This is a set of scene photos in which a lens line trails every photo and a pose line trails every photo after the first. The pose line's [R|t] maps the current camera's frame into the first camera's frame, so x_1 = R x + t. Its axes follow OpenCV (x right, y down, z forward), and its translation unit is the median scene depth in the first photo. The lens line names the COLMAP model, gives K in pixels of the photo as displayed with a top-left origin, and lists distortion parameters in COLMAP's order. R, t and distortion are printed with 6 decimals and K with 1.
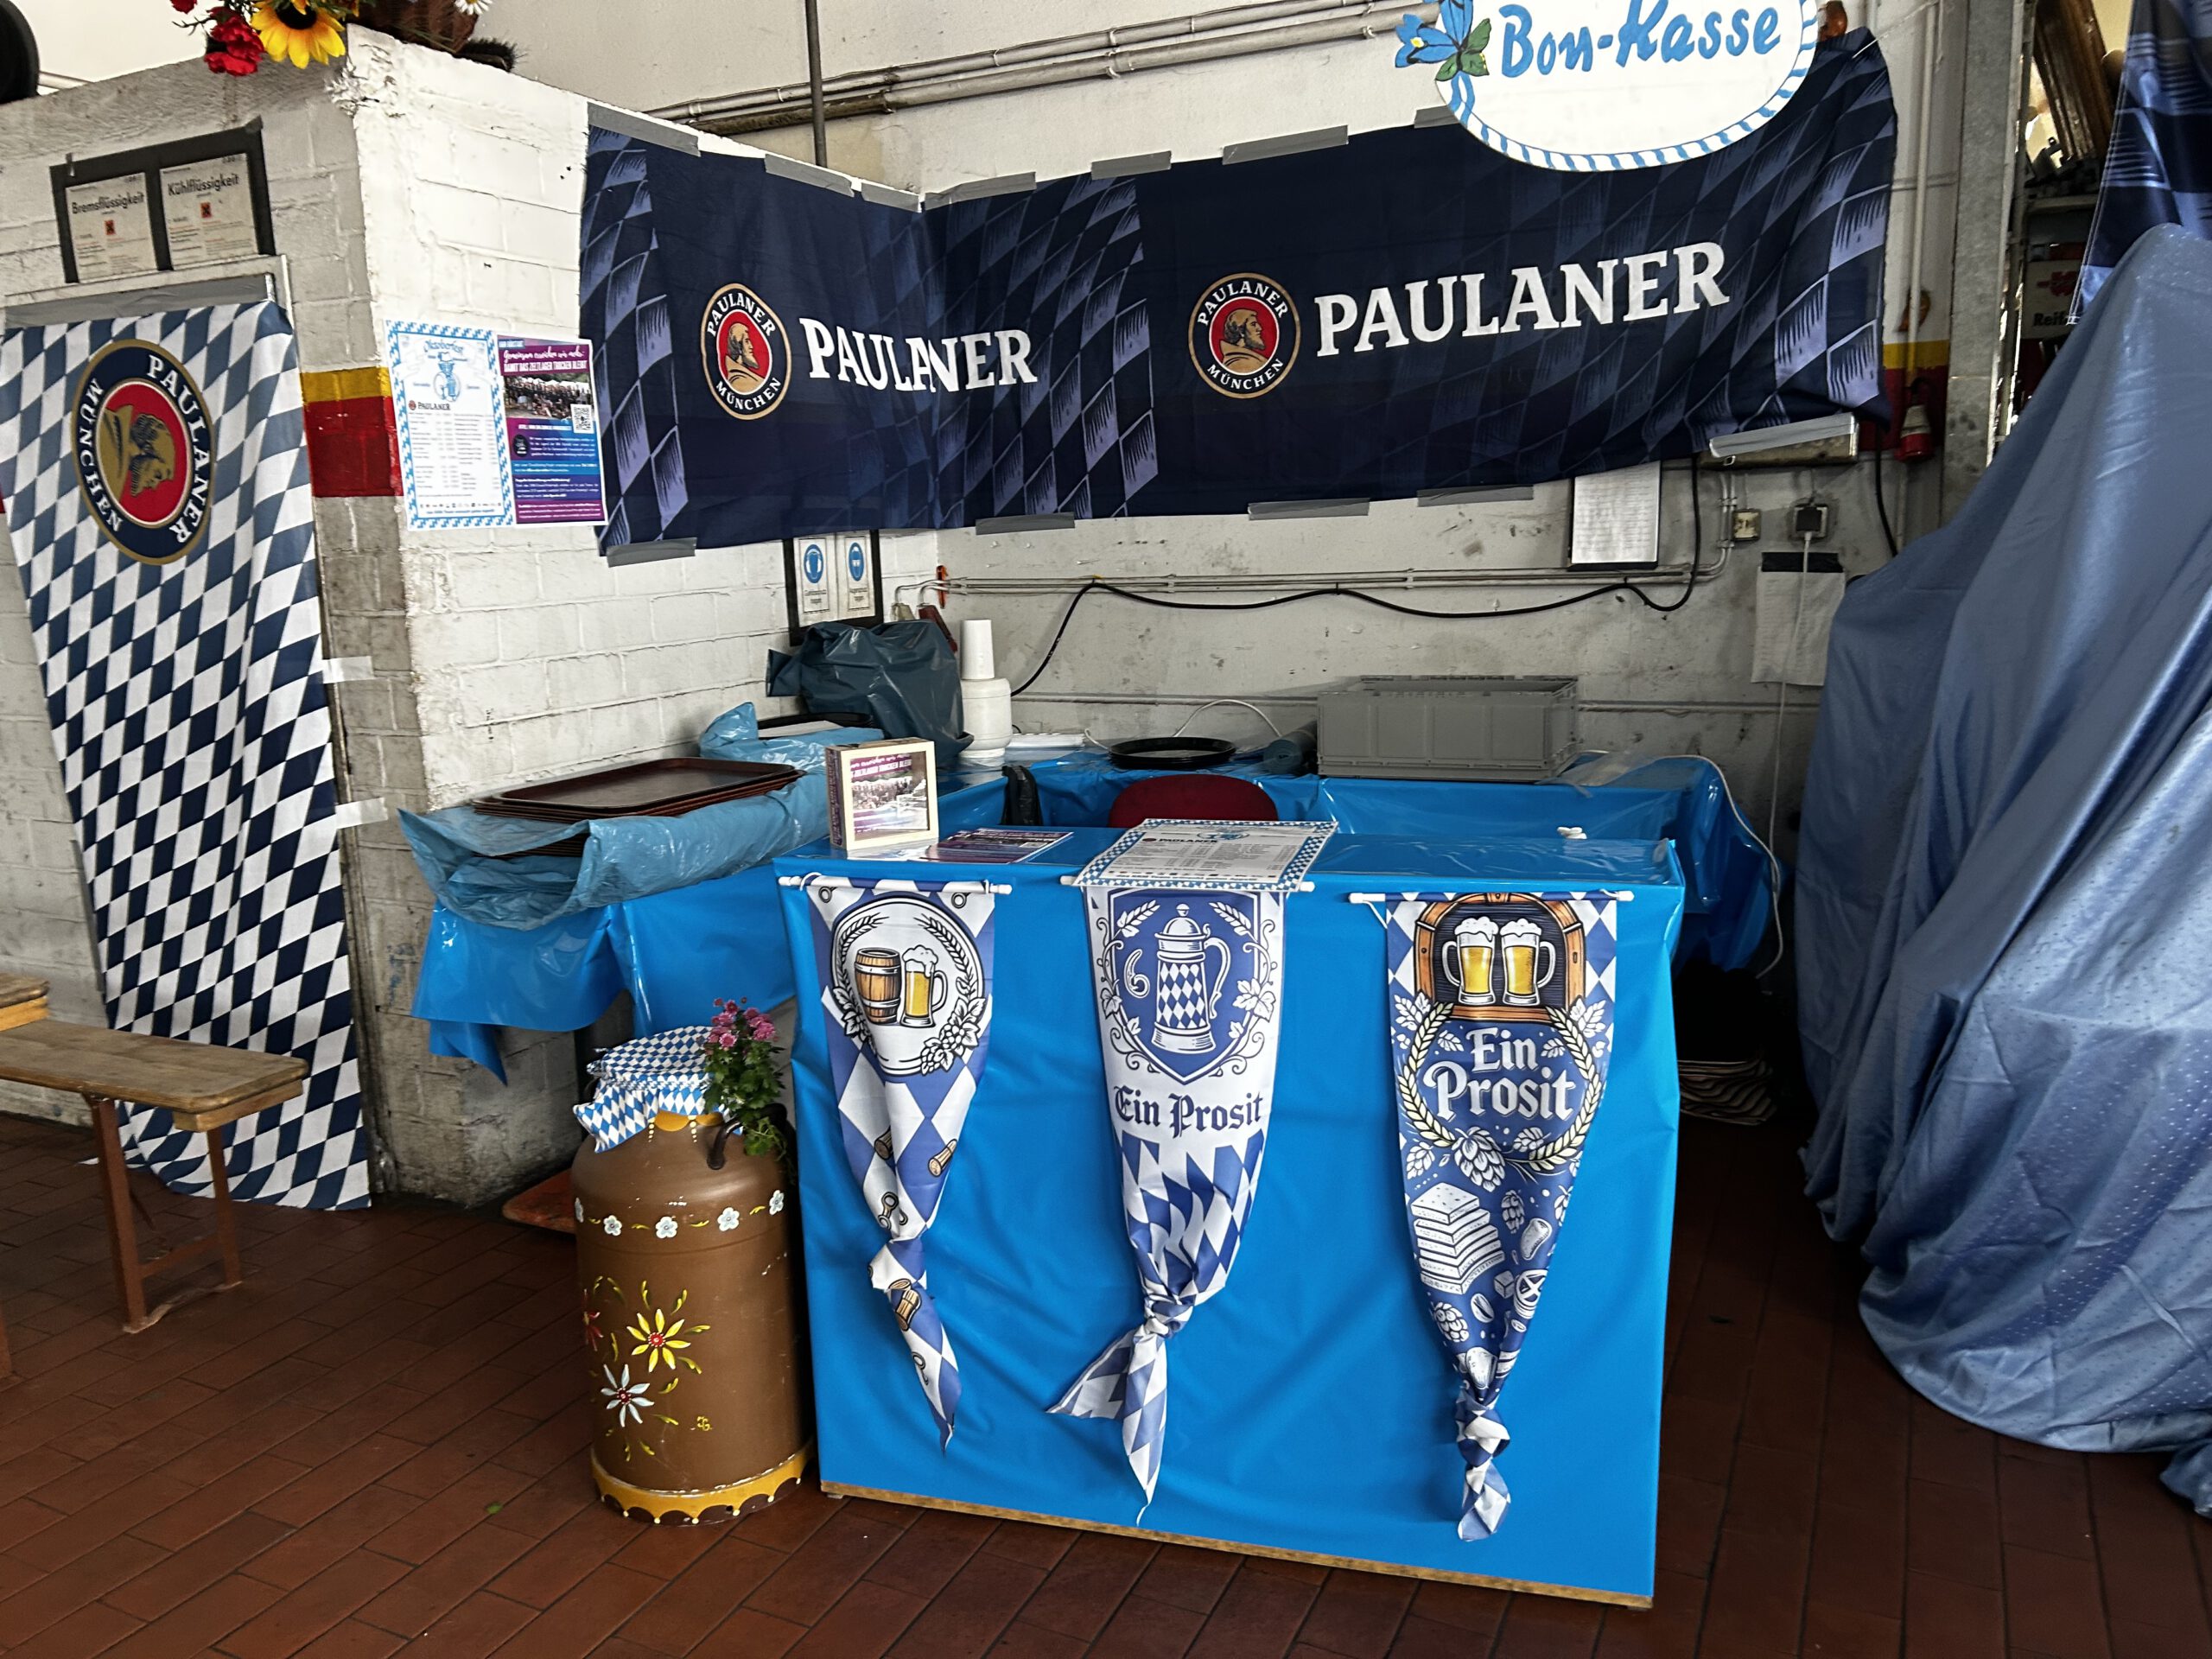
lens RADIAL K [[1668.8, 0, 1070.0], [0, 1668.8, 832.0], [0, 0, 1]] dist [0.060985, -0.073576]
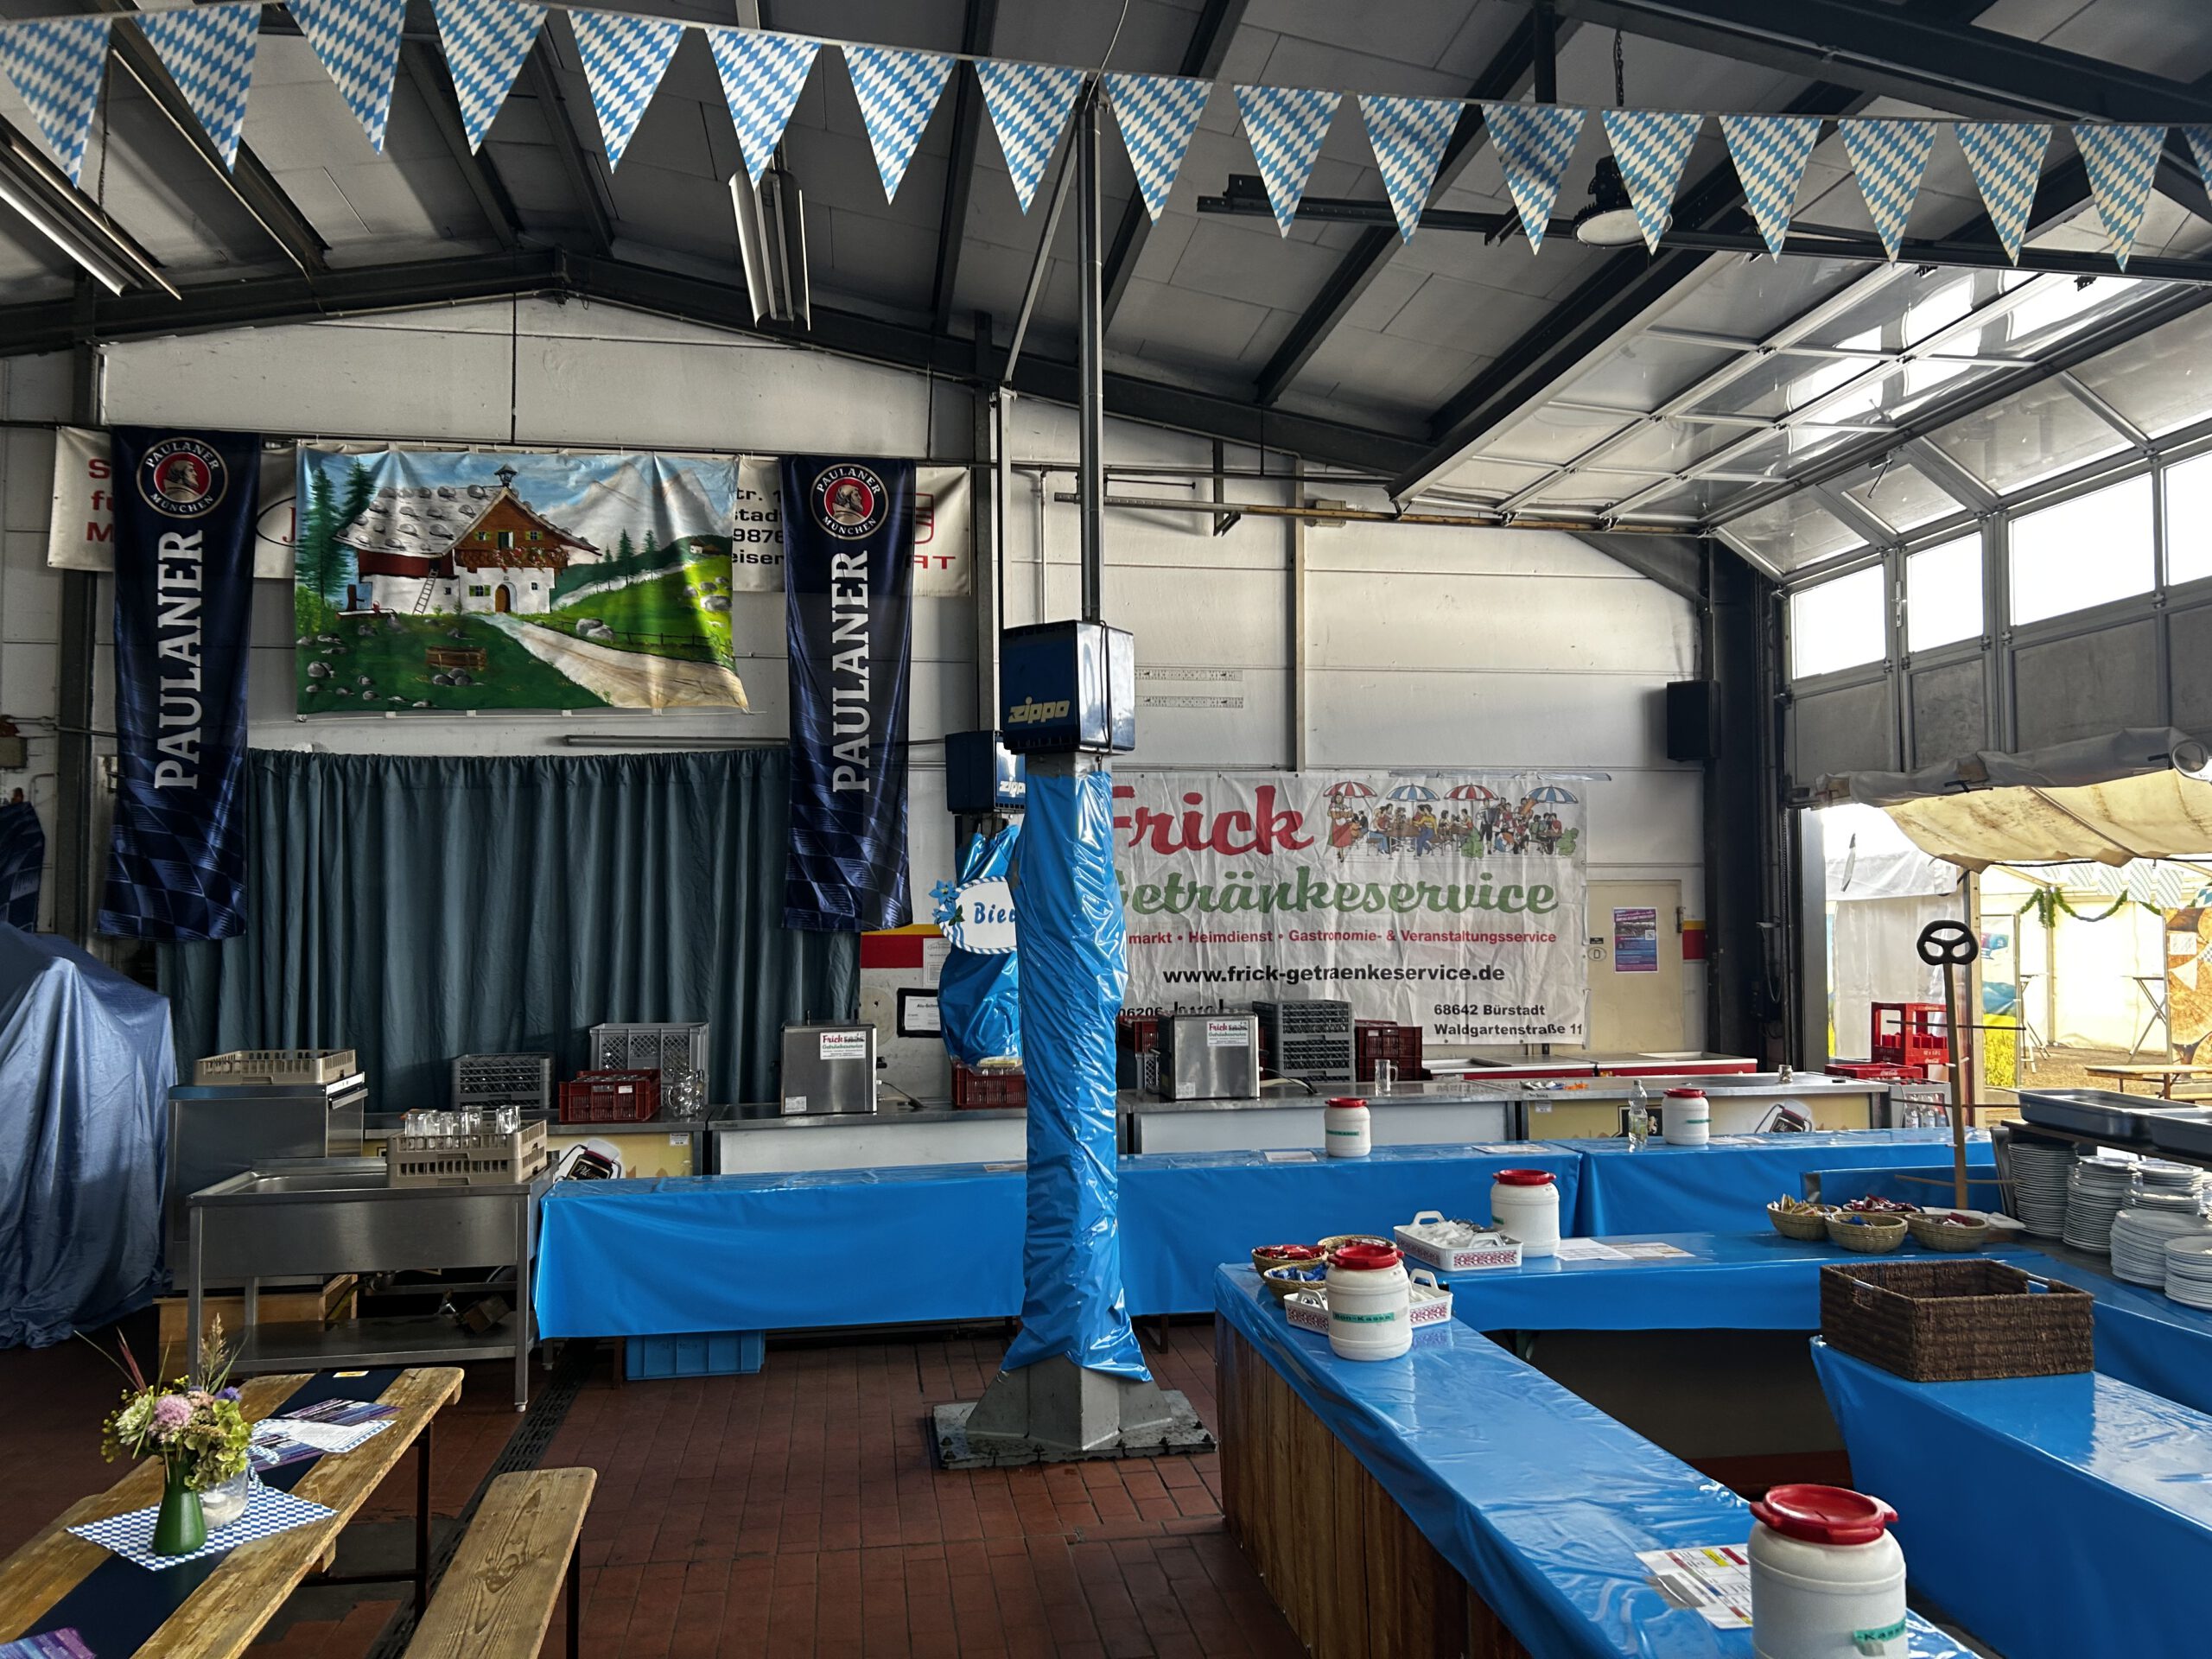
lens RADIAL K [[1658.7, 0, 1119.8], [0, 1658.7, 855.2], [0, 0, 1]] dist [0.050867, -0.060104]
pose [[0.810819, 0.053740, 0.582825, 0.364557], [0.086692, 0.973766, -0.210391, 0.240368], [-0.578842, 0.221115, 0.784889, -1.829078]]
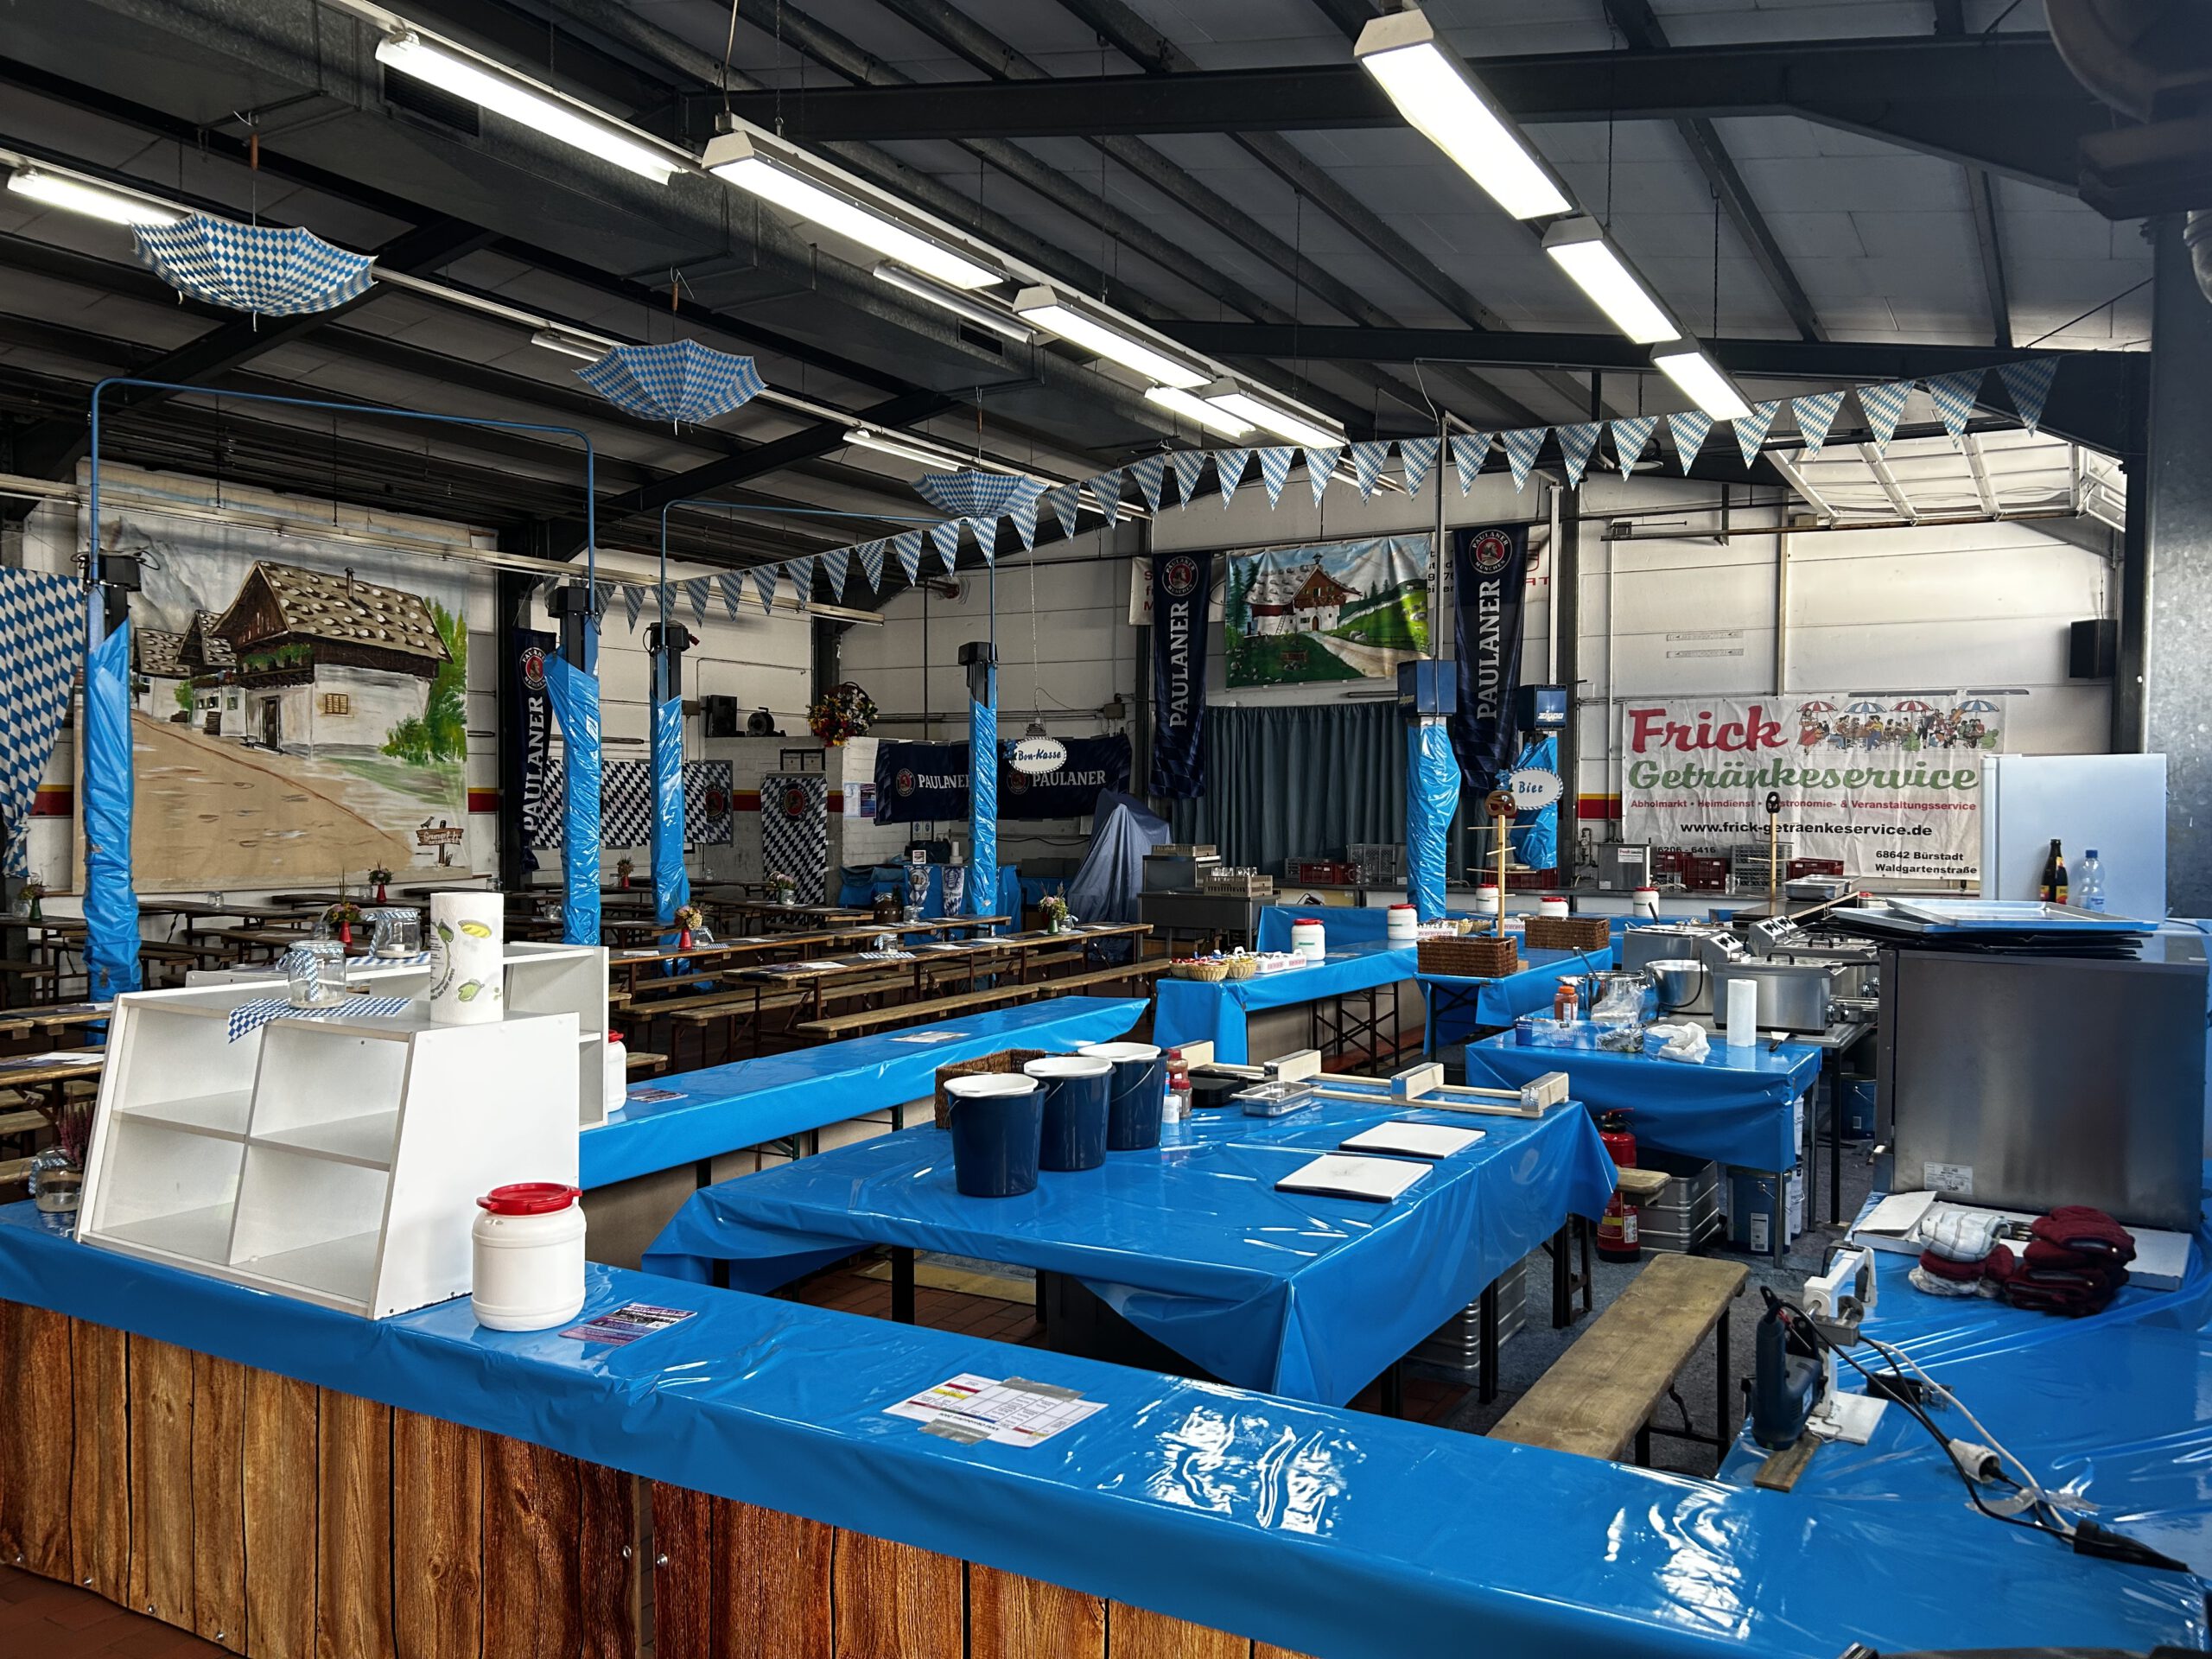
lens RADIAL K [[1655.1, 0, 1105.4], [0, 1655.1, 850.7], [0, 0, 1]] dist [0.061838, -0.116565]
pose [[0.996941, 0.042523, -0.065573, 0.800922], [-0.052139, 0.986894, -0.152712, 0.687516], [0.058220, 0.155664, 0.986093, -4.148974]]
